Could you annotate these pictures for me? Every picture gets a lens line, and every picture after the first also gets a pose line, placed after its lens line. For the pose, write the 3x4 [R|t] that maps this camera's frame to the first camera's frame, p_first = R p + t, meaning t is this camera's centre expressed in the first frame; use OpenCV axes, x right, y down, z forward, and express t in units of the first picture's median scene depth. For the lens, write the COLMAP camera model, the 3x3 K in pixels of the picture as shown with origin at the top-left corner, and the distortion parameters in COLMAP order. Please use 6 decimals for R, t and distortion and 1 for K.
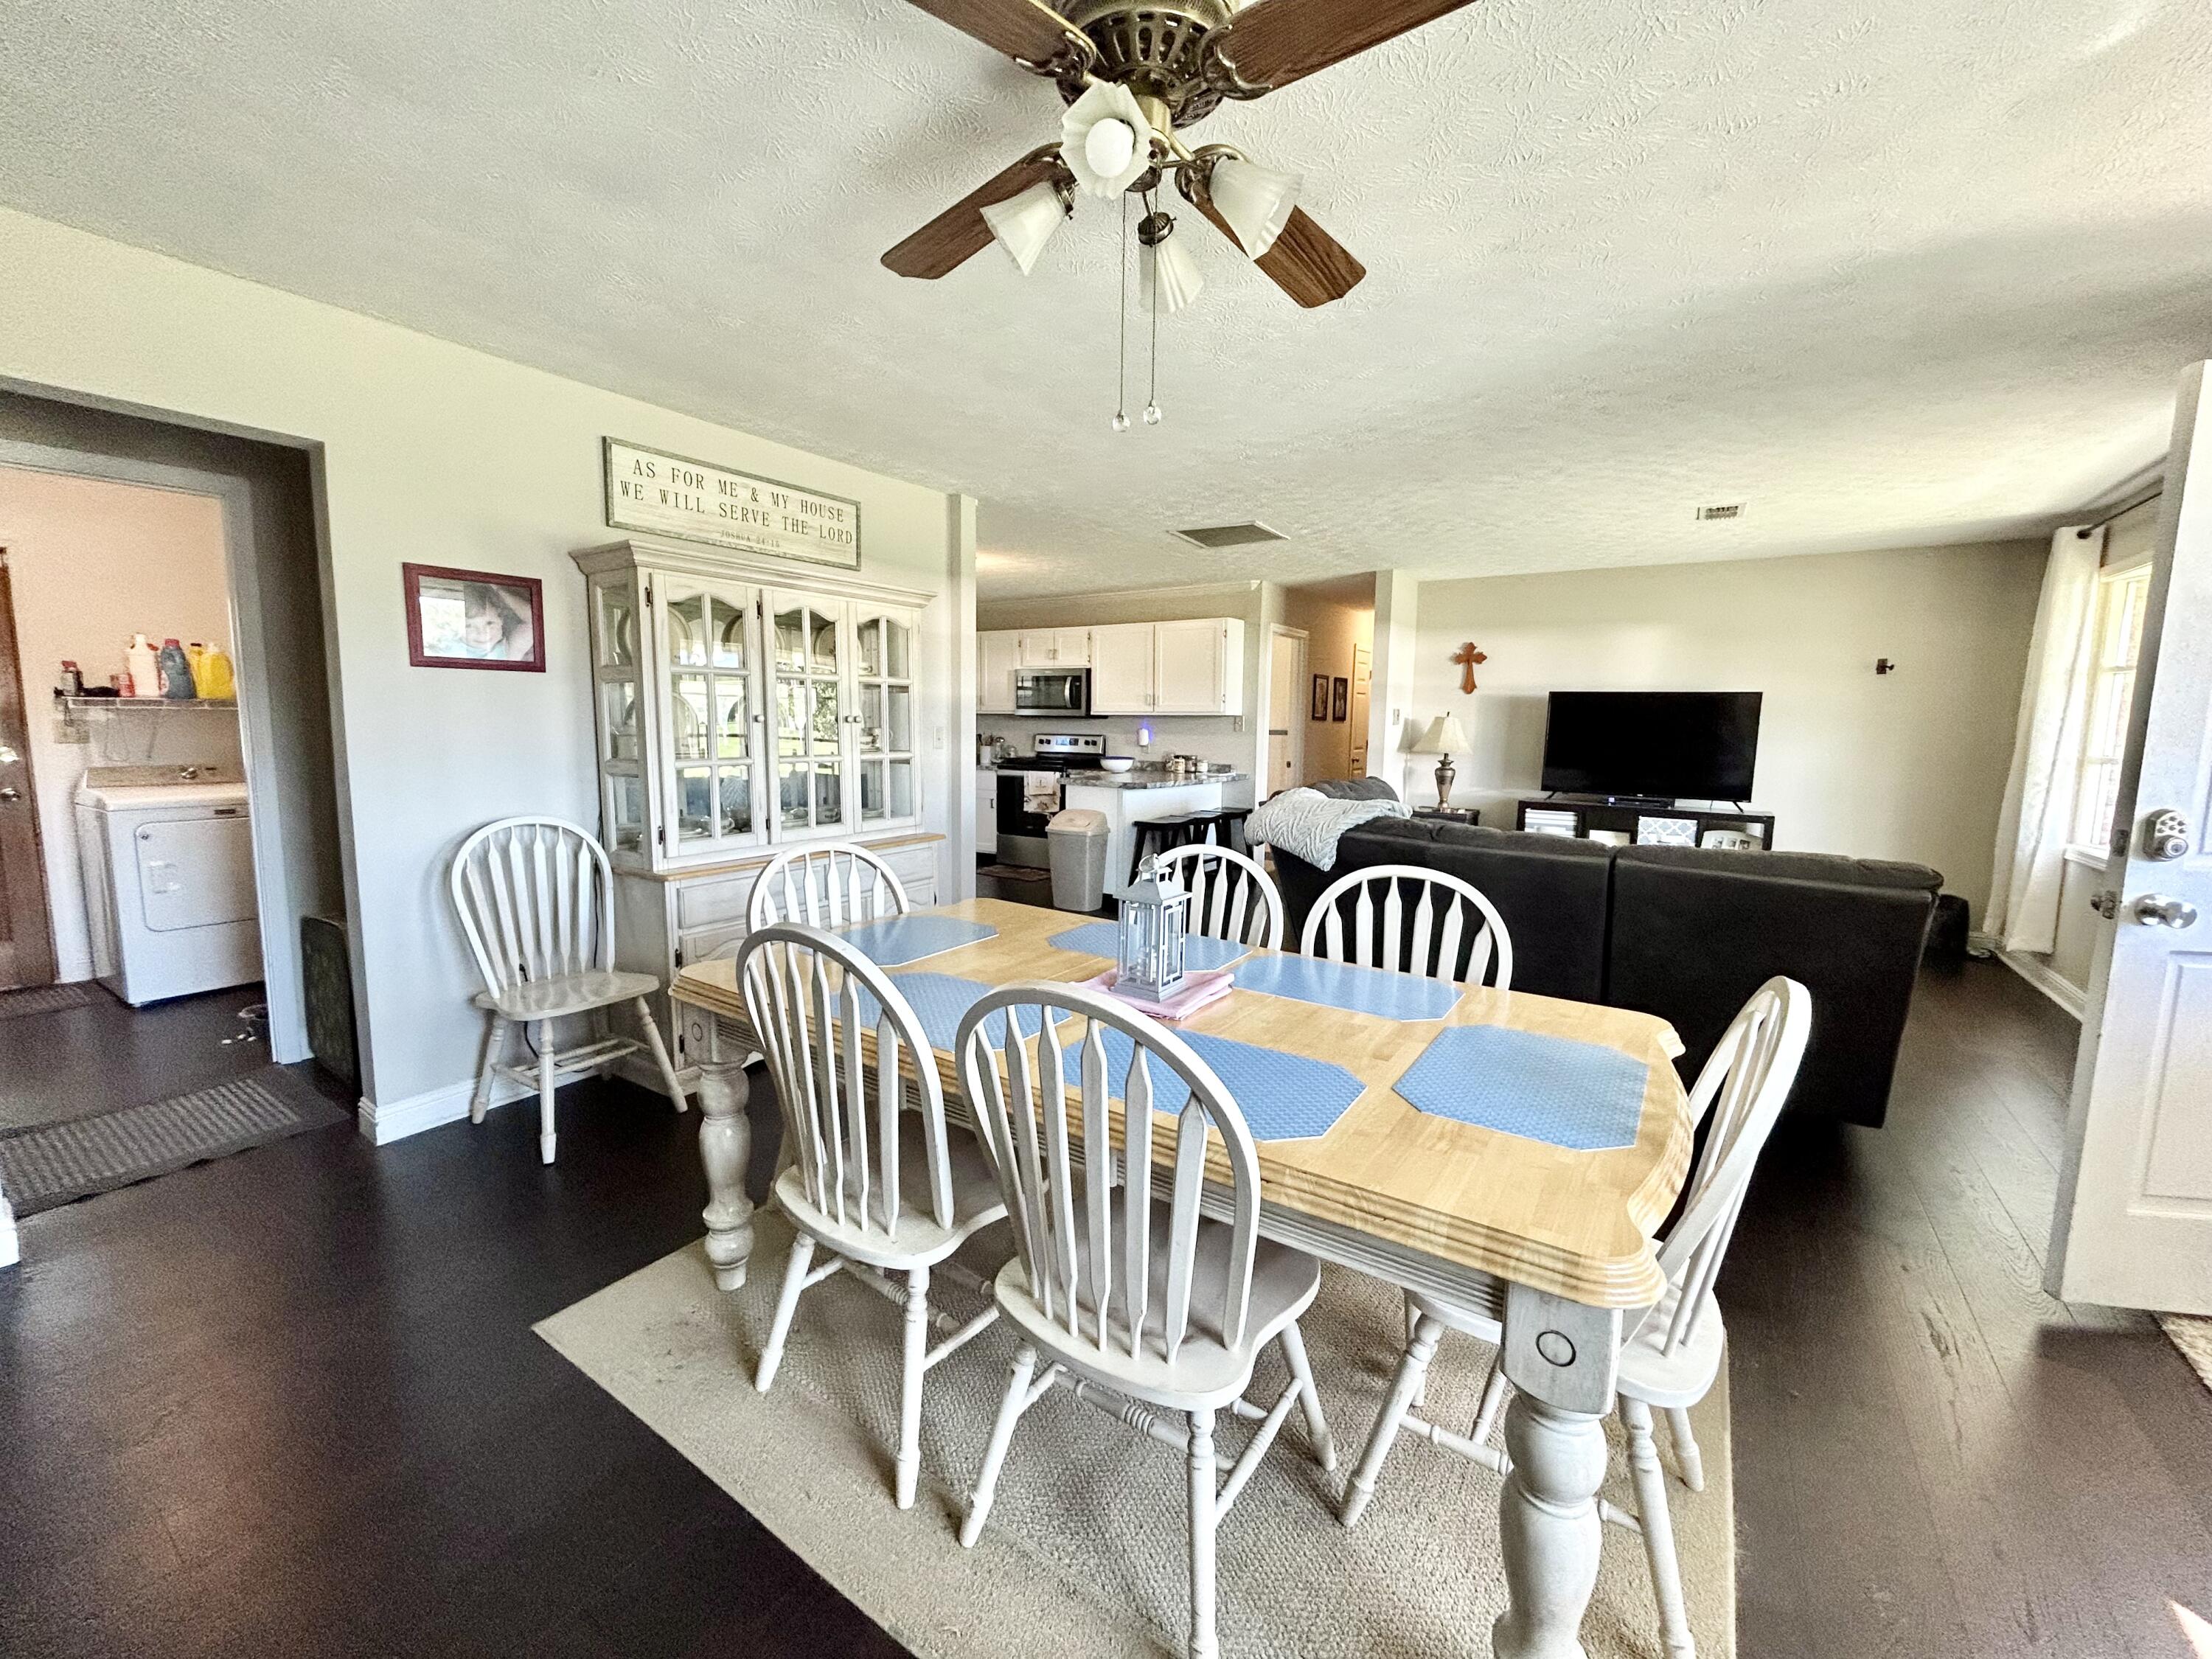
lens RADIAL K [[889.3, 0, 1095.7], [0, 889.3, 827.3], [0, 0, 1]] dist [-0.002503, 0.000600]
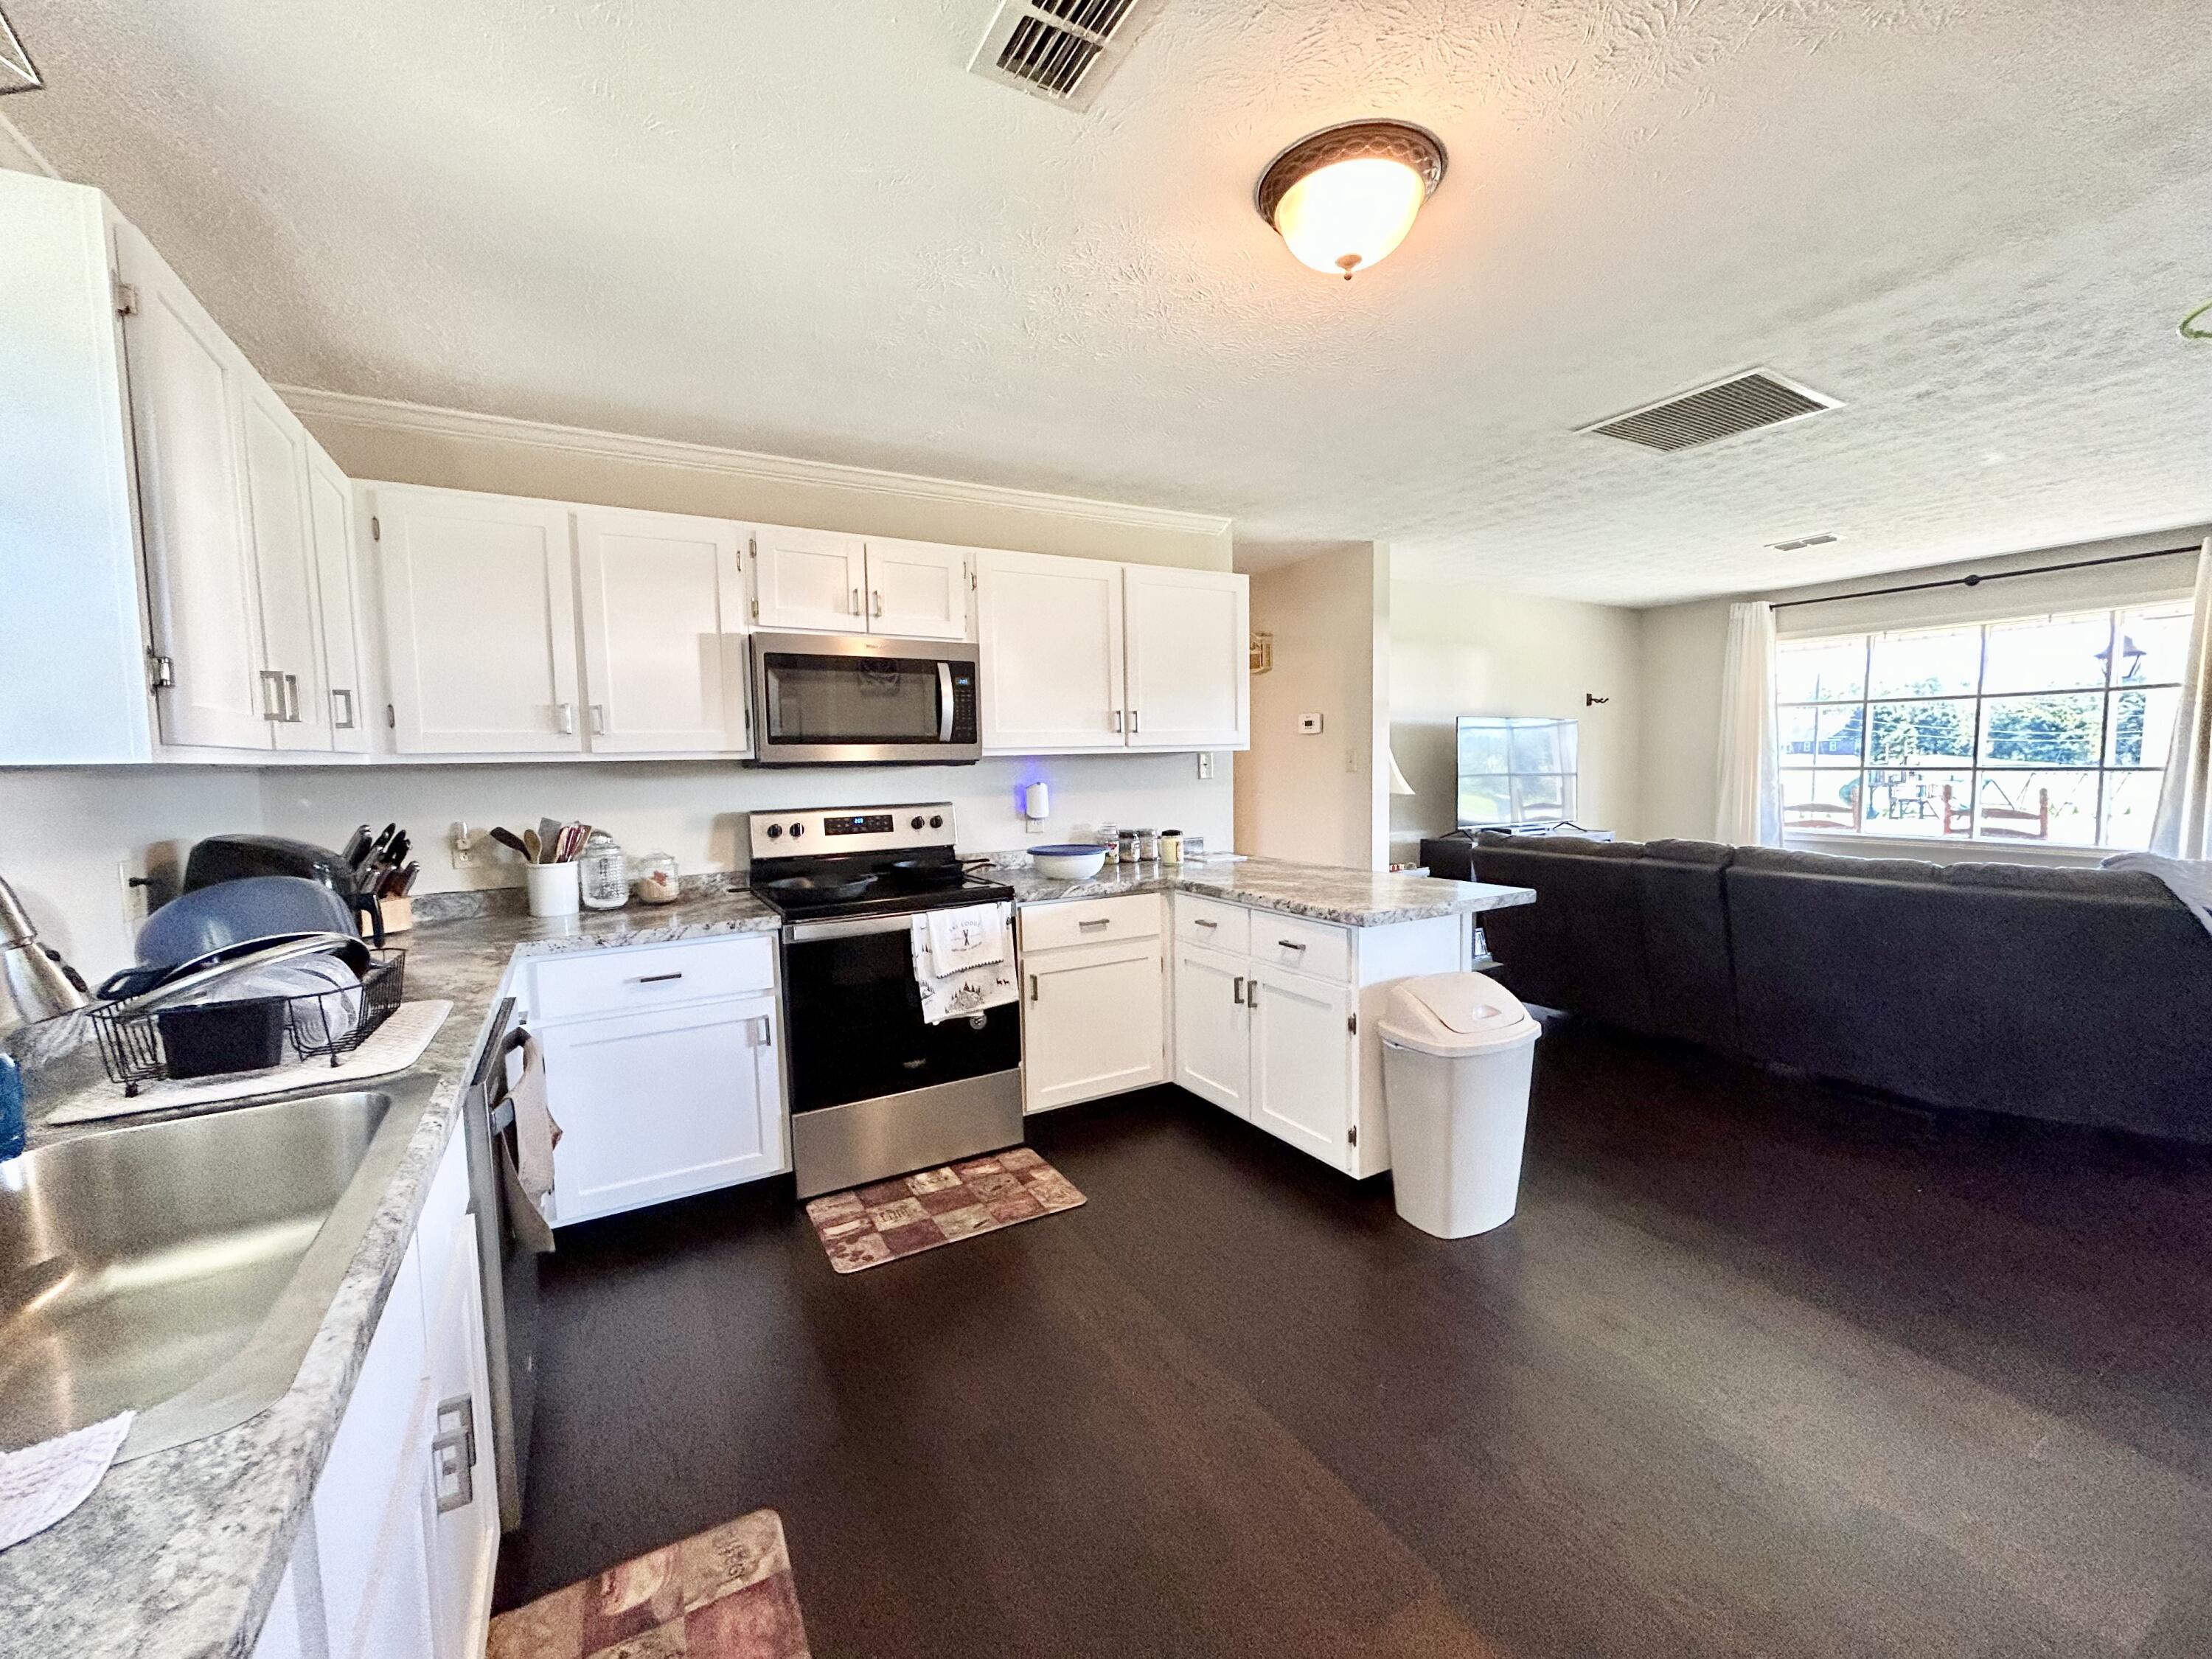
lens RADIAL K [[879.5, 0, 1083.2], [0, 879.5, 824.9], [0, 0, 1]] dist [-0.008137, -0.000080]
pose [[0.460360, -0.090366, 0.883121, -0.395391], [0.130997, 0.990830, 0.033100, -0.112148], [-0.878014, 0.100448, 0.467977, 0.840053]]
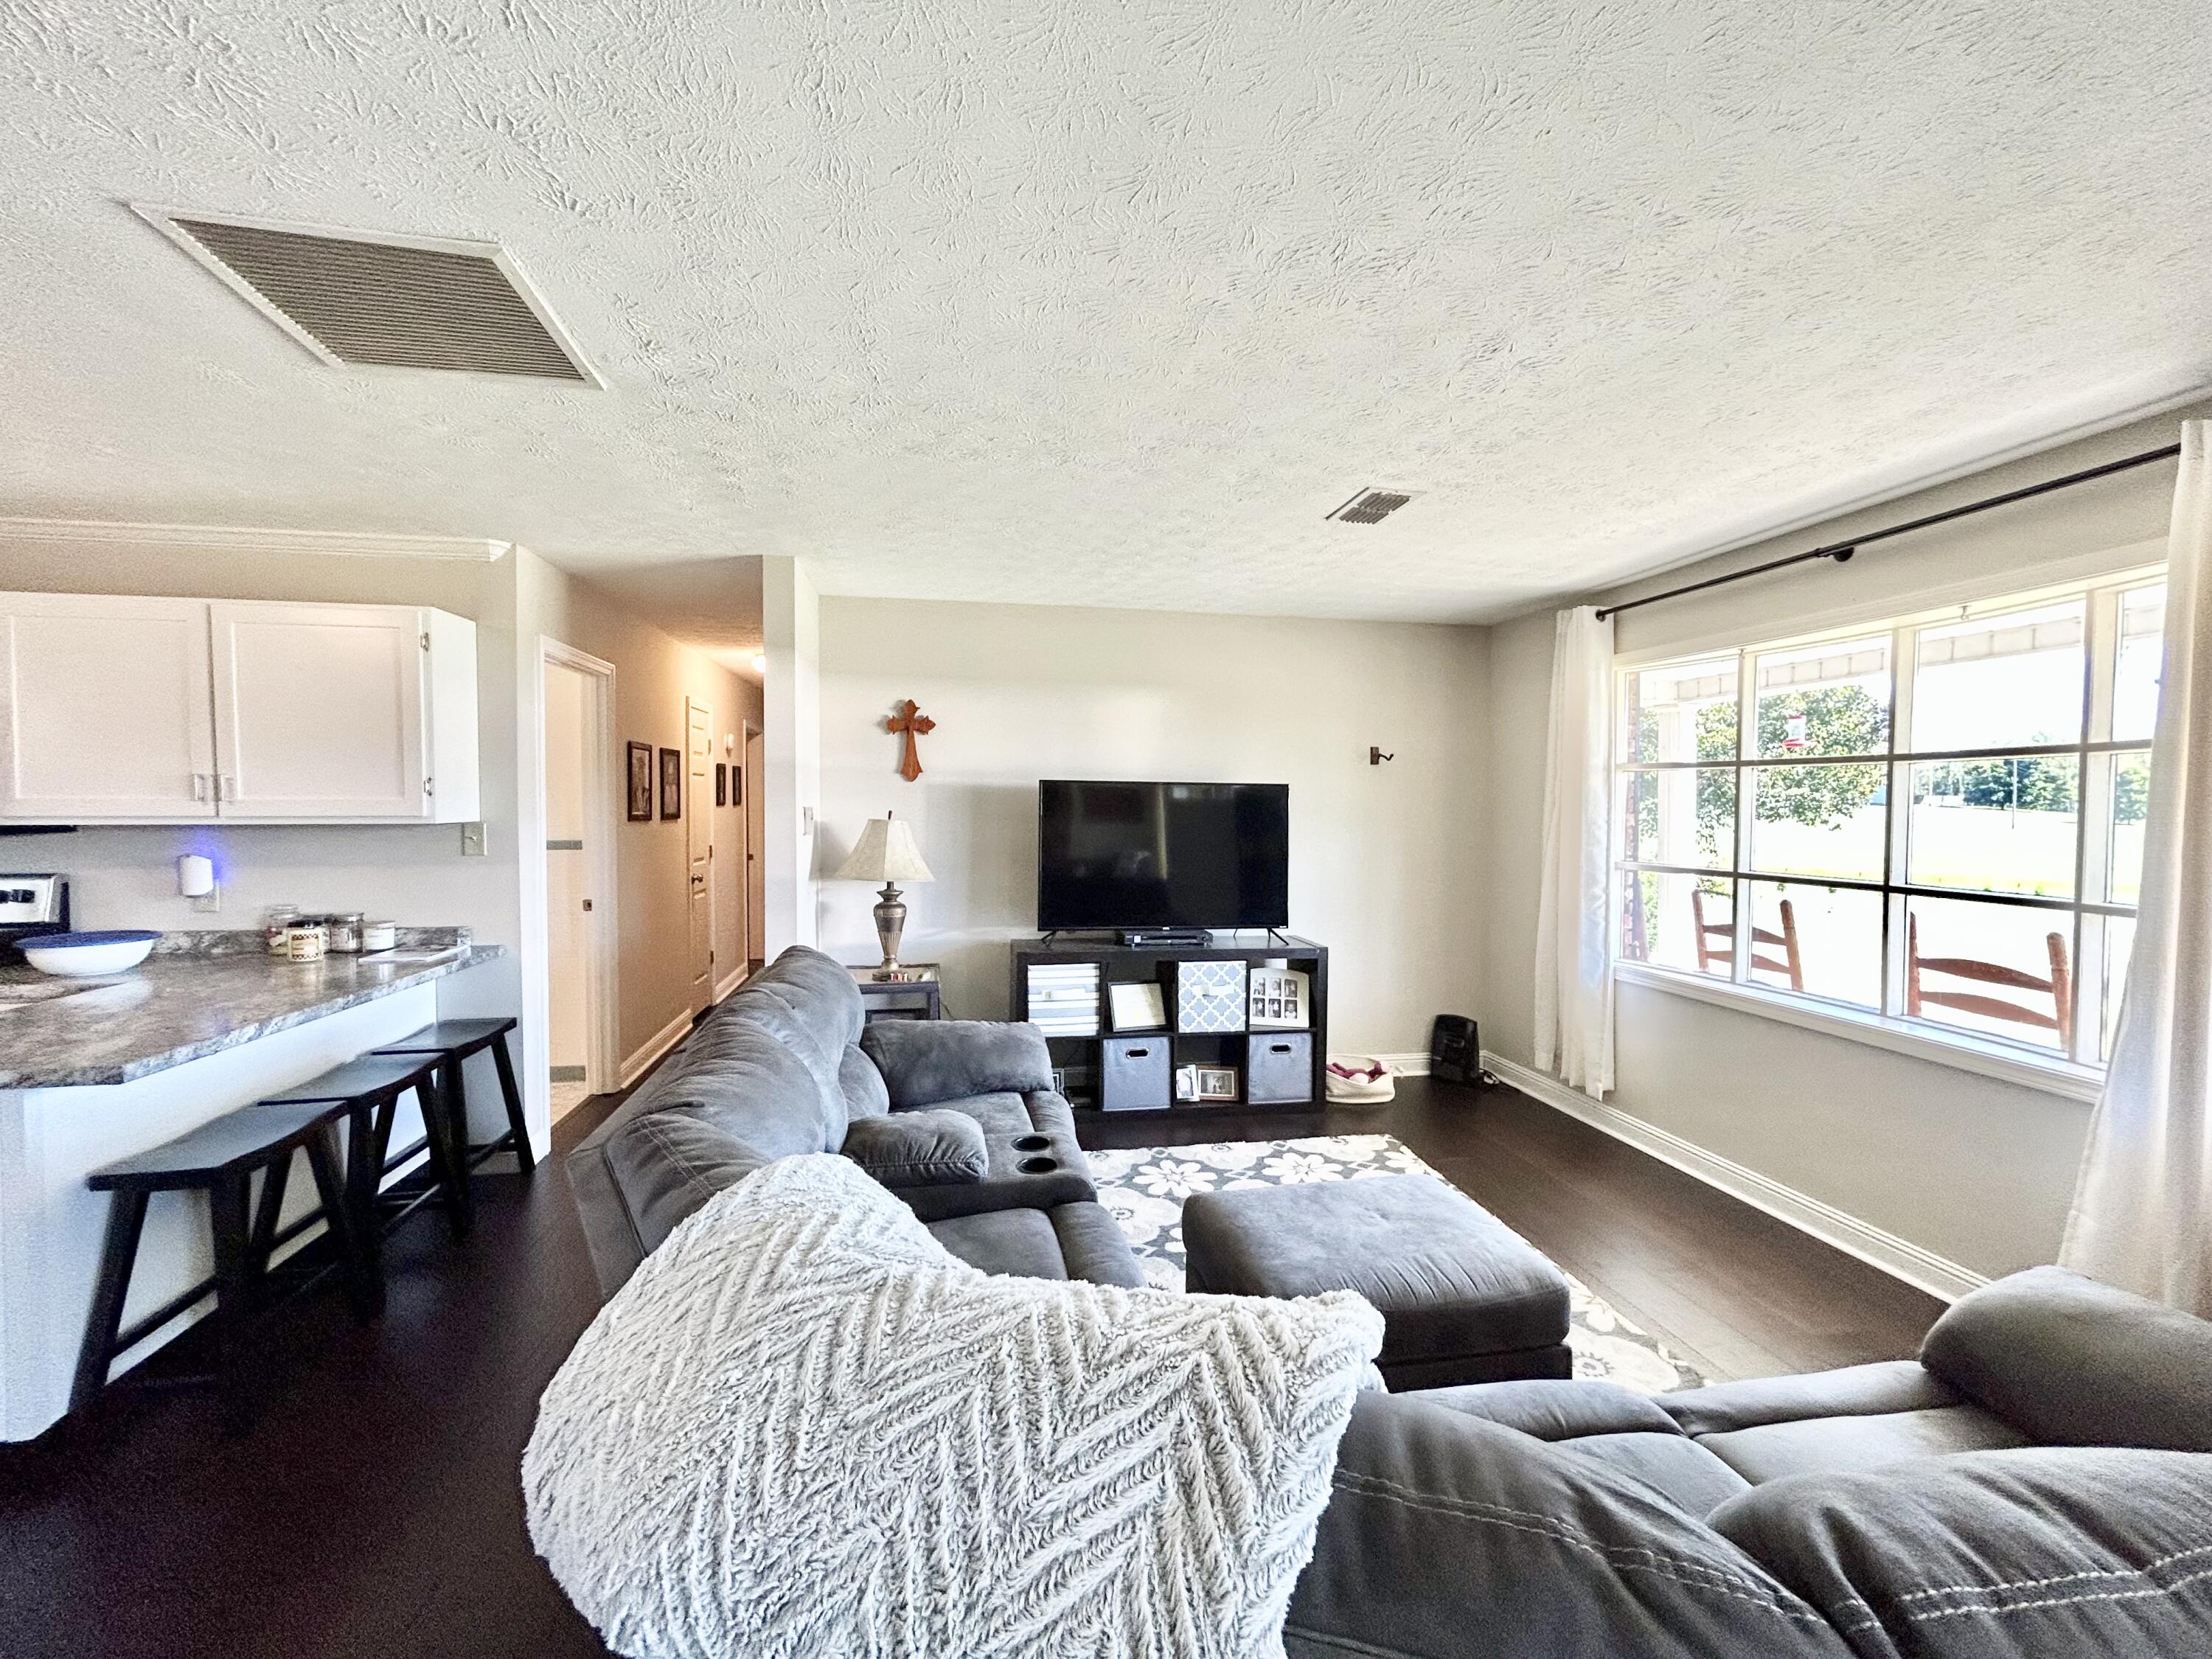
lens RADIAL K [[889.3, 0, 1095.7], [0, 889.3, 827.3], [0, 0, 1]] dist [-0.002503, 0.000600]
pose [[0.720192, -0.028612, 0.693185, 0.076334], [0.087422, 0.994928, -0.049761, -0.073797], [-0.688245, 0.096437, 0.719040, 0.455560]]
